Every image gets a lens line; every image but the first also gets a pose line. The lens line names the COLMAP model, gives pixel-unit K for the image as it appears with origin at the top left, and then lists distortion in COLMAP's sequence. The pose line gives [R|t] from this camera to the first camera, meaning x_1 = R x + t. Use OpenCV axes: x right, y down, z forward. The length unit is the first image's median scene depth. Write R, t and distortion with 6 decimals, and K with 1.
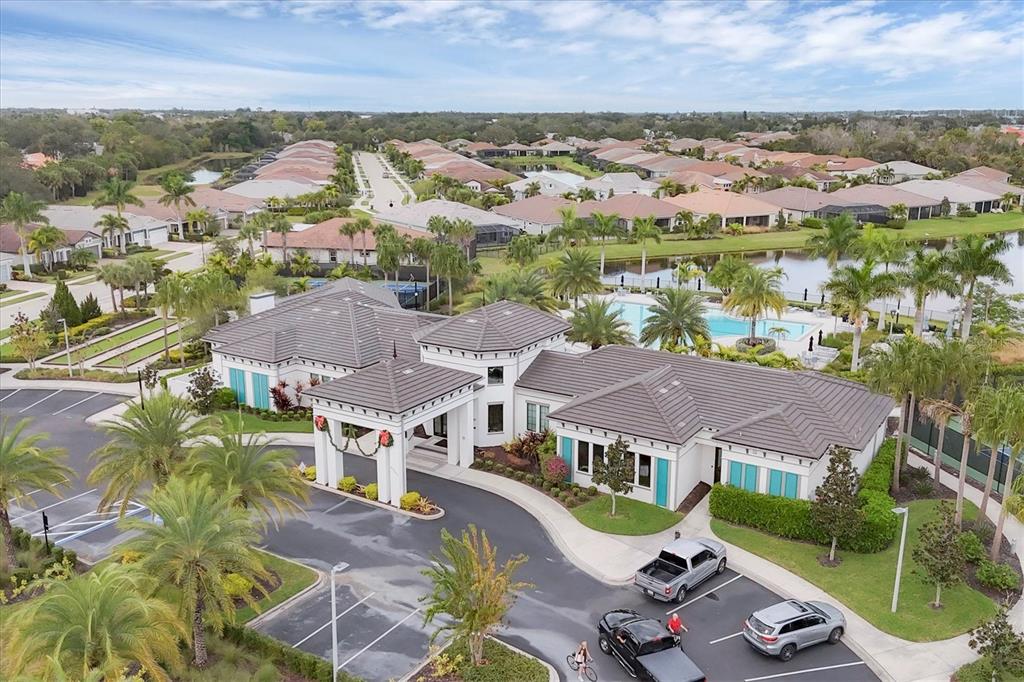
lens RADIAL K [[891.6, 0, 513.9], [0, 891.6, 339.5], [0, 0, 1]] dist [0.048047, -0.015177]
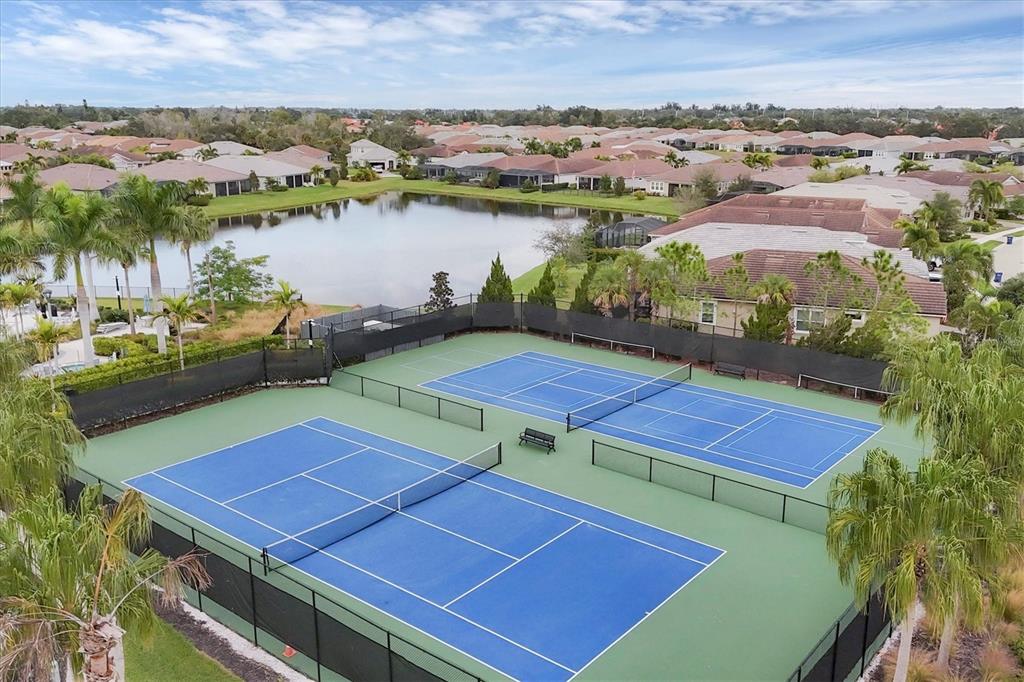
lens RADIAL K [[891.6, 0, 513.9], [0, 891.6, 339.5], [0, 0, 1]] dist [0.048047, -0.015177]
pose [[0.793649, -0.148513, 0.589970, 0.221945], [0.147405, 0.987793, 0.050363, 0.017273], [-0.590248, 0.046994, 0.805853, 0.175310]]
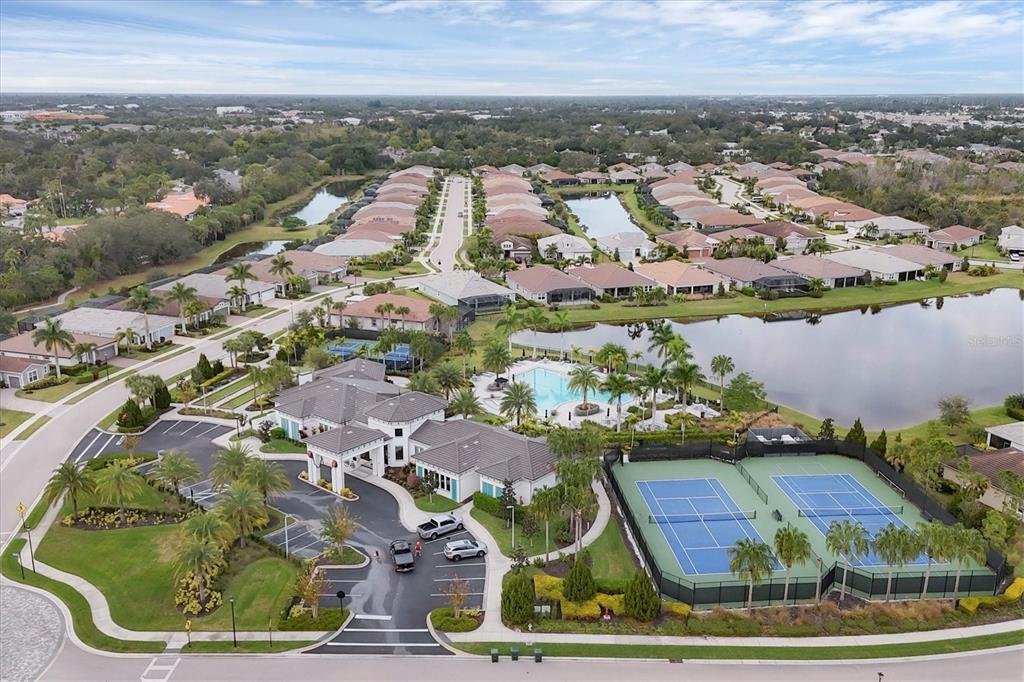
lens RADIAL K [[891.6, 0, 513.9], [0, 891.6, 339.5], [0, 0, 1]] dist [0.048047, -0.015177]
pose [[0.990320, 0.034816, -0.134368, 0.304777], [-0.032288, 0.999259, 0.020946, -0.134942], [0.134998, -0.016405, 0.990710, -0.595807]]
